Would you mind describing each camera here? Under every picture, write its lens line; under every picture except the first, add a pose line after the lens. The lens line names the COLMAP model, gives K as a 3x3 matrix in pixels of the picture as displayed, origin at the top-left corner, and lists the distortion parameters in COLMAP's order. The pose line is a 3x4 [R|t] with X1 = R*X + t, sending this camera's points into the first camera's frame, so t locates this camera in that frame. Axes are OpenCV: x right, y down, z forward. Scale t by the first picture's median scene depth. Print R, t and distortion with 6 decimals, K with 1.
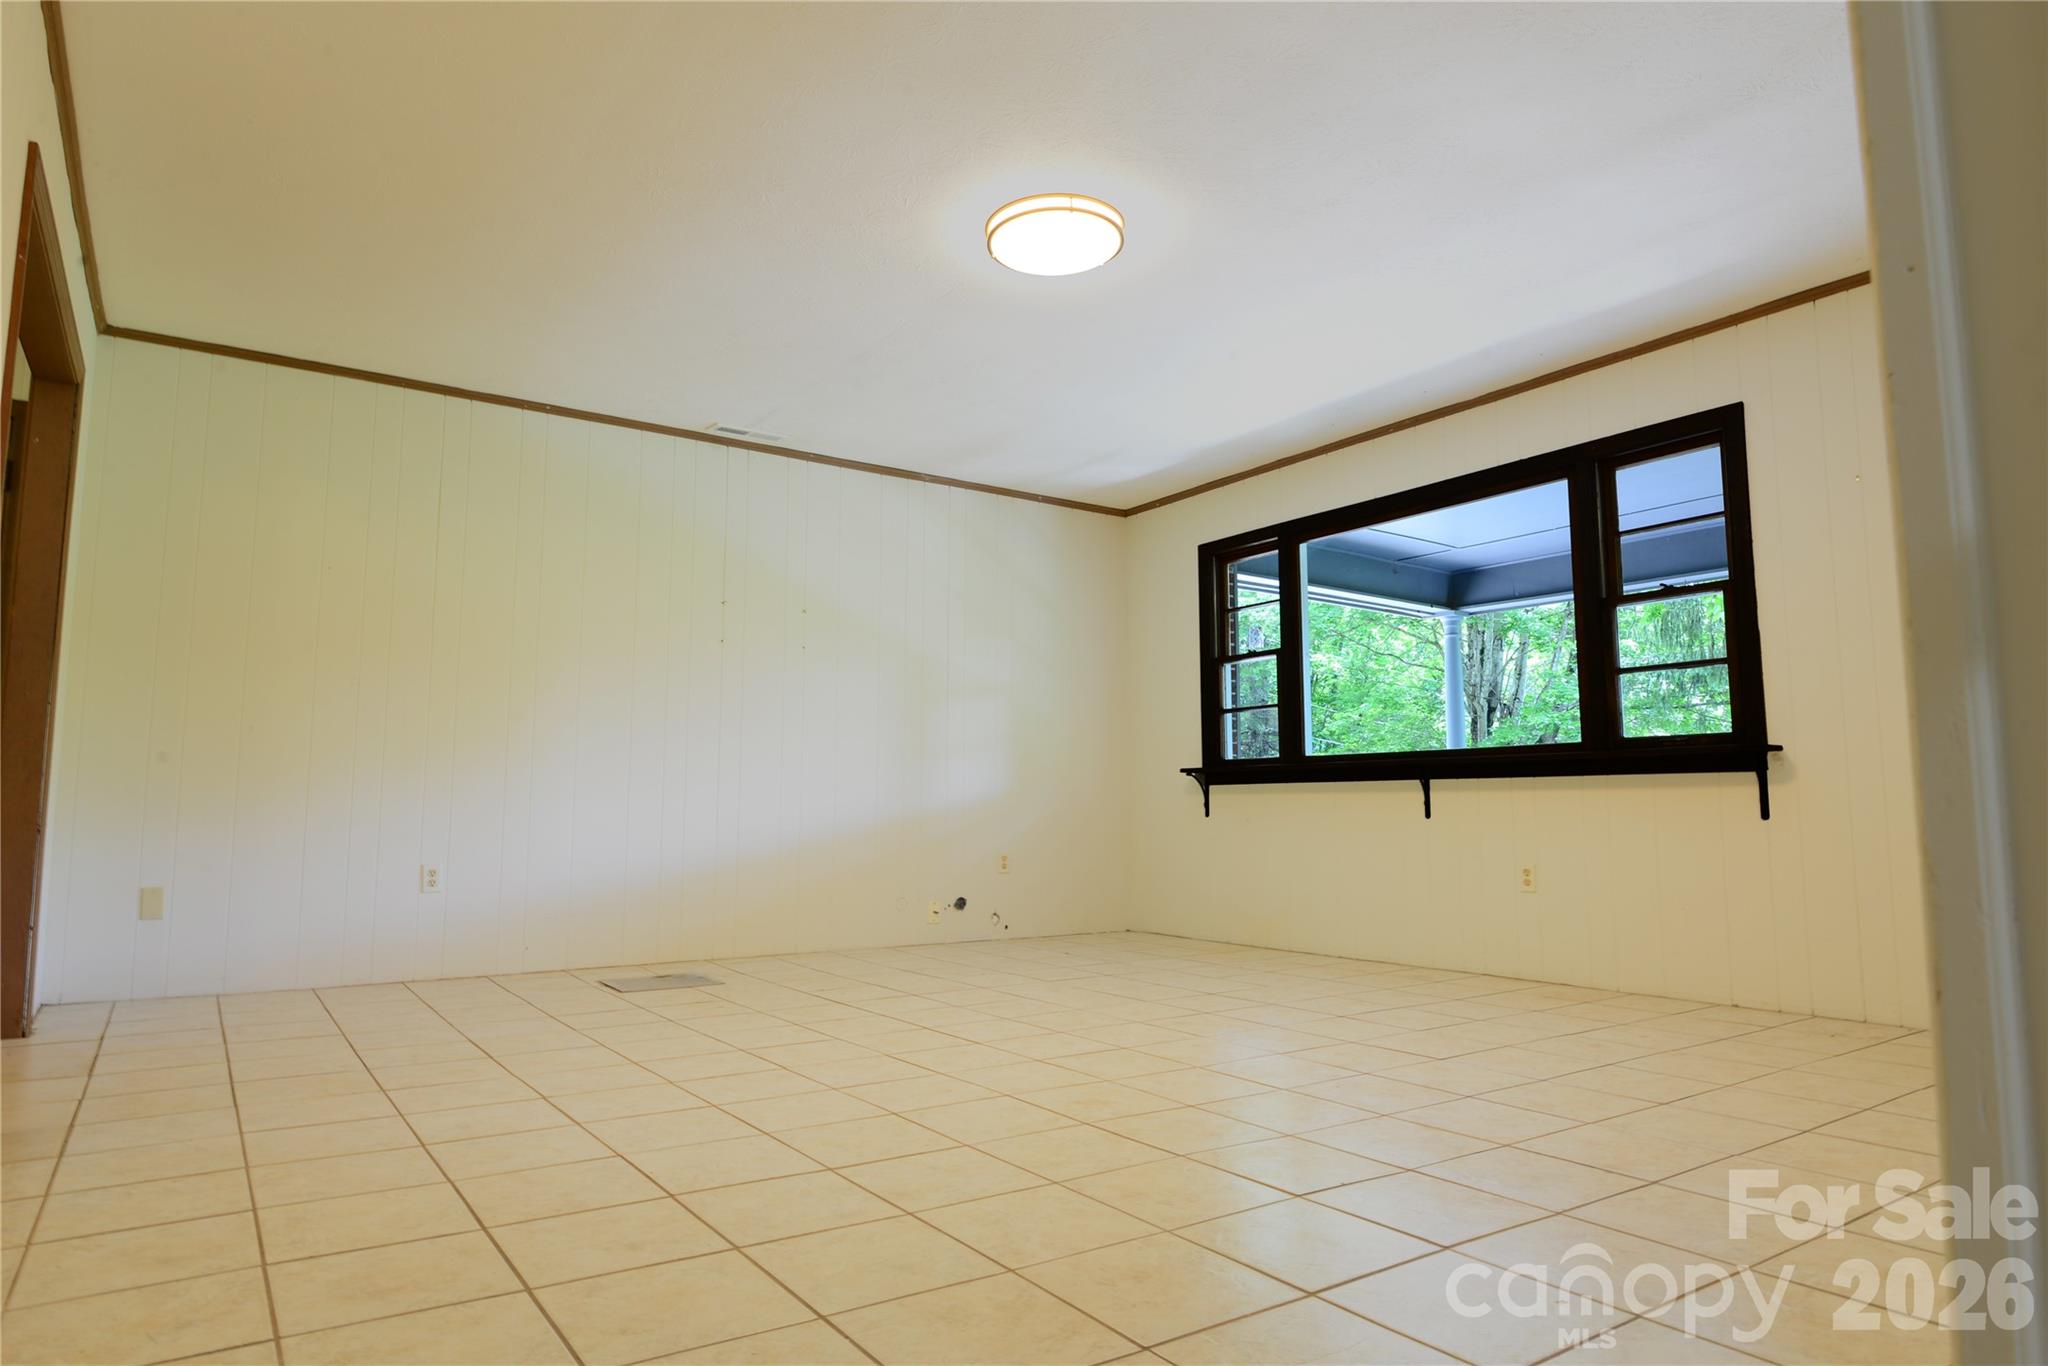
lens RADIAL K [[1212.2, 0, 1024.0], [0, 1212.2, 683.0], [0, 0, 1]] dist [0.014677, -0.024683]
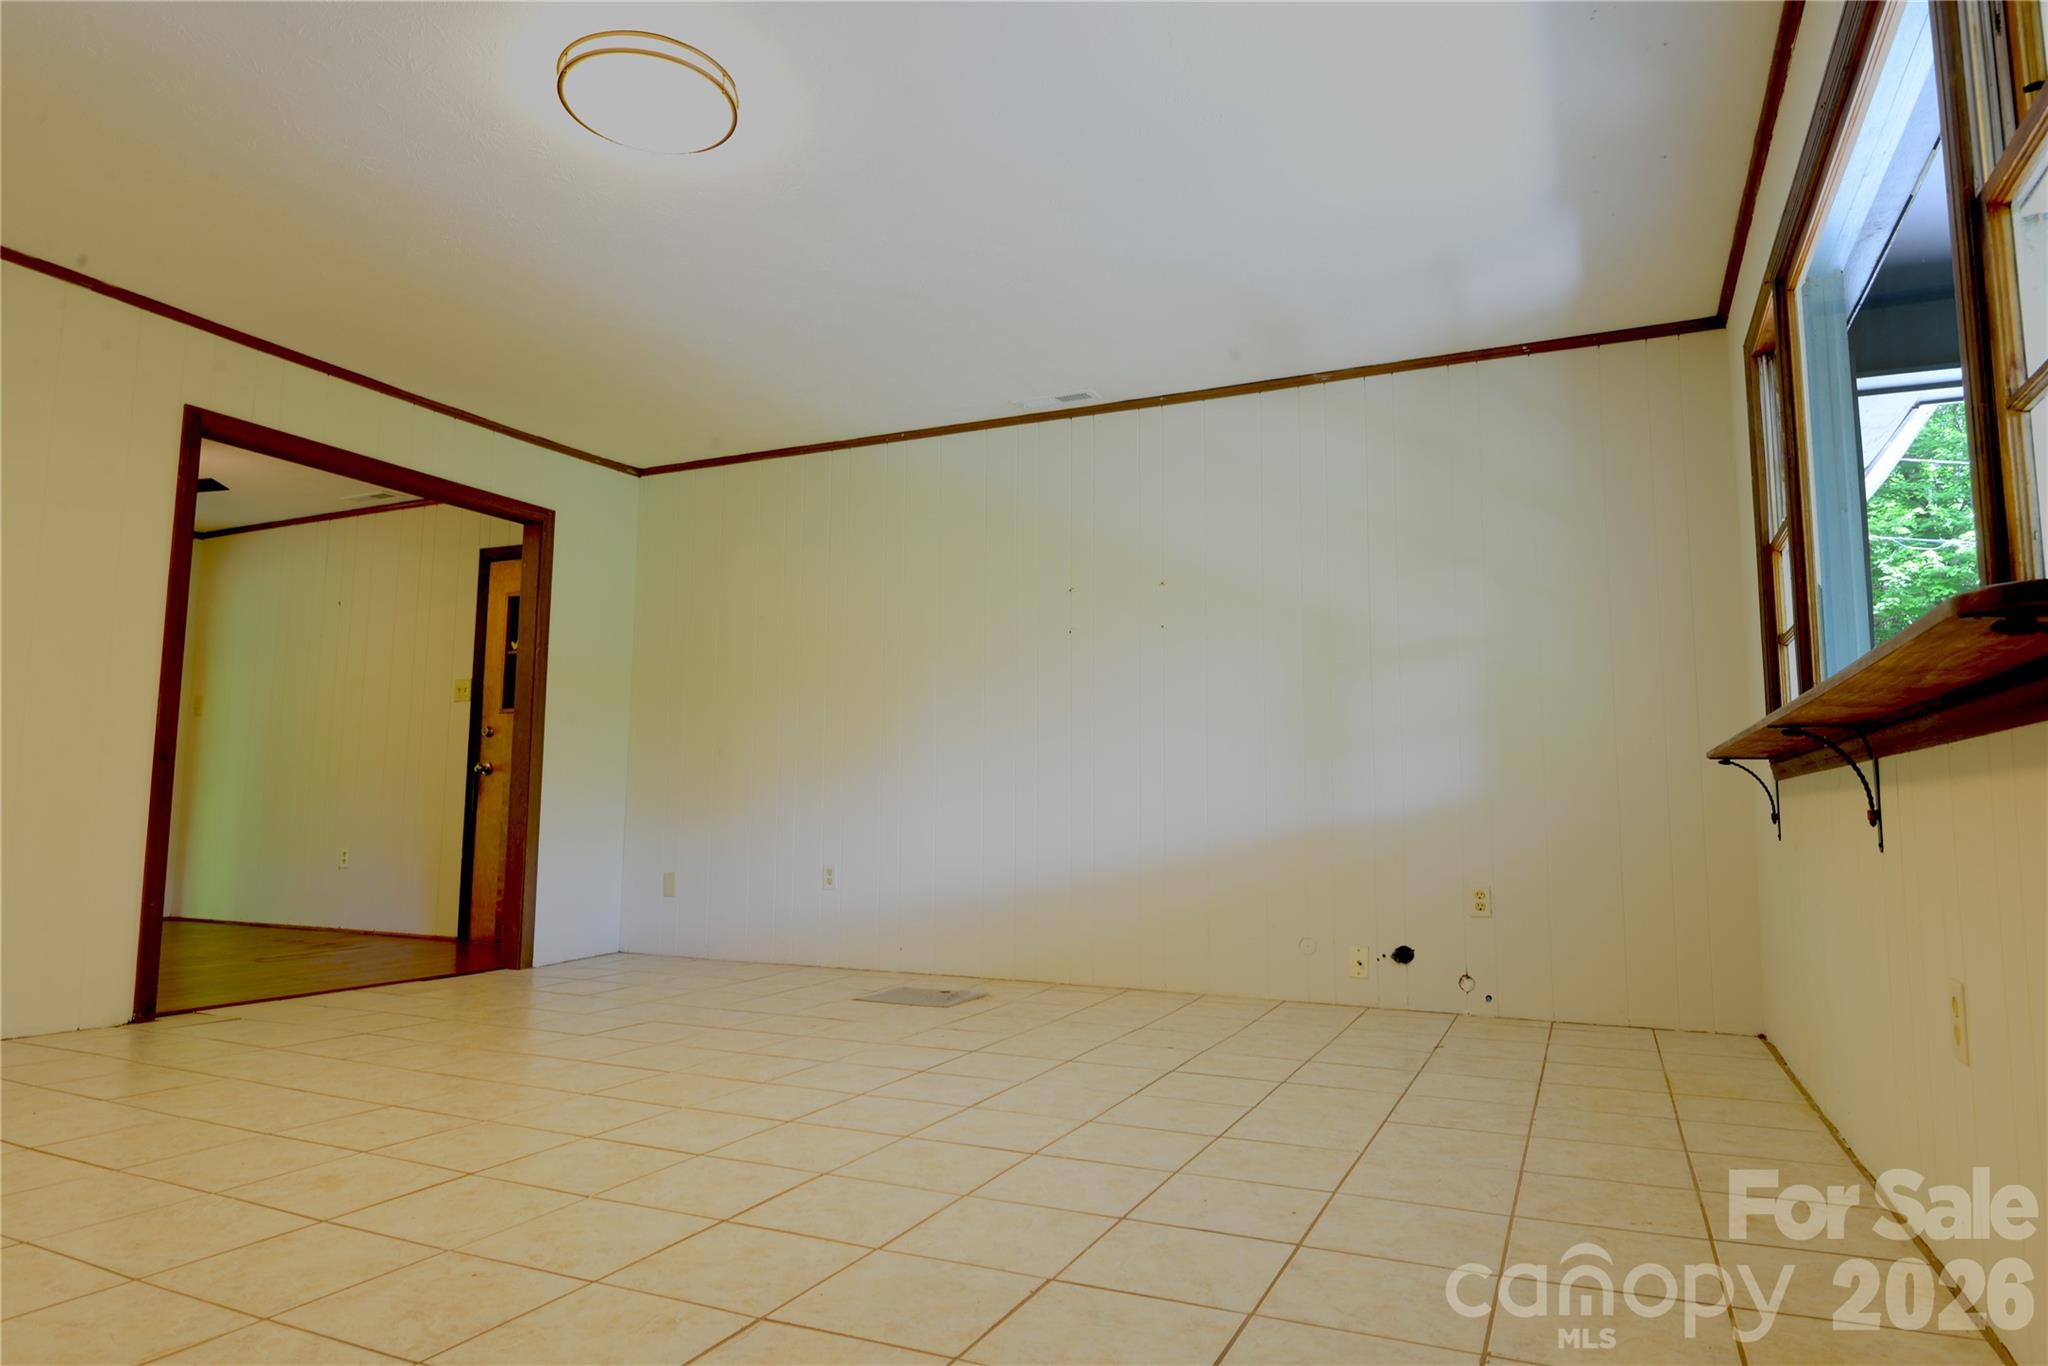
lens RADIAL K [[1212.2, 0, 1024.0], [0, 1212.2, 683.0], [0, 0, 1]] dist [0.014677, -0.024683]
pose [[0.495513, -0.087104, -0.864222, 0.466069], [0.087357, 0.994912, -0.050189, 0.042158], [0.864197, -0.050627, 0.500601, 0.472313]]
